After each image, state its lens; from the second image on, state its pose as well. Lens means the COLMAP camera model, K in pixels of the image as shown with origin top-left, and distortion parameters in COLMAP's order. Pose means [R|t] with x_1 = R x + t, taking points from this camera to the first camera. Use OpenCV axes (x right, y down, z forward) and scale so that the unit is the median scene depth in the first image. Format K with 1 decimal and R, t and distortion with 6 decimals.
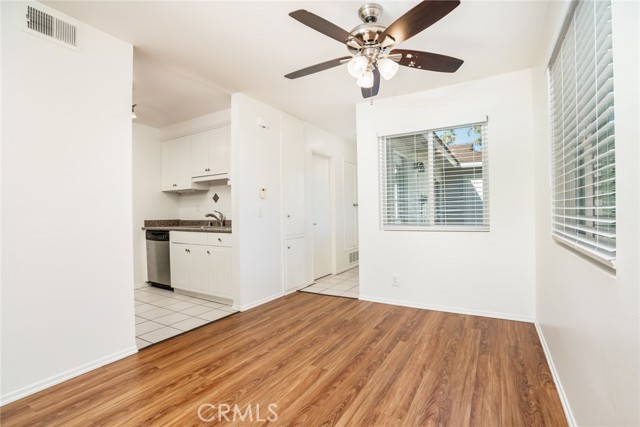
lens RADIAL K [[298.0, 0, 321.6], [0, 298.0, 216.8], [0, 0, 1]] dist [-0.038473, 0.005650]
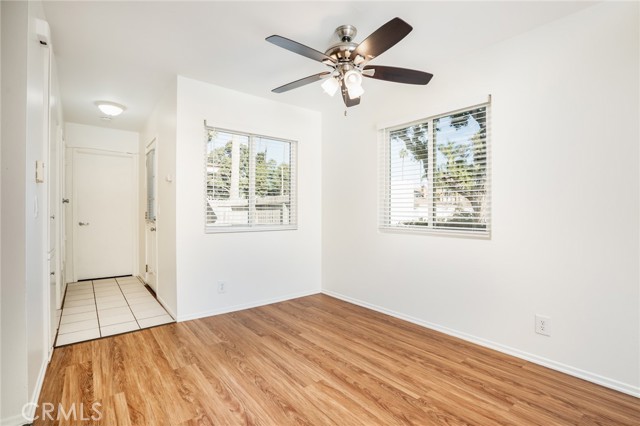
lens RADIAL K [[298.0, 0, 322.9], [0, 298.0, 213.3], [0, 0, 1]] dist [-0.038473, 0.005650]
pose [[0.342574, 0.017980, 0.939319, -0.762290], [0.000602, 0.999812, -0.019357, 0.008036], [-0.939491, 0.007197, 0.342499, 0.593565]]
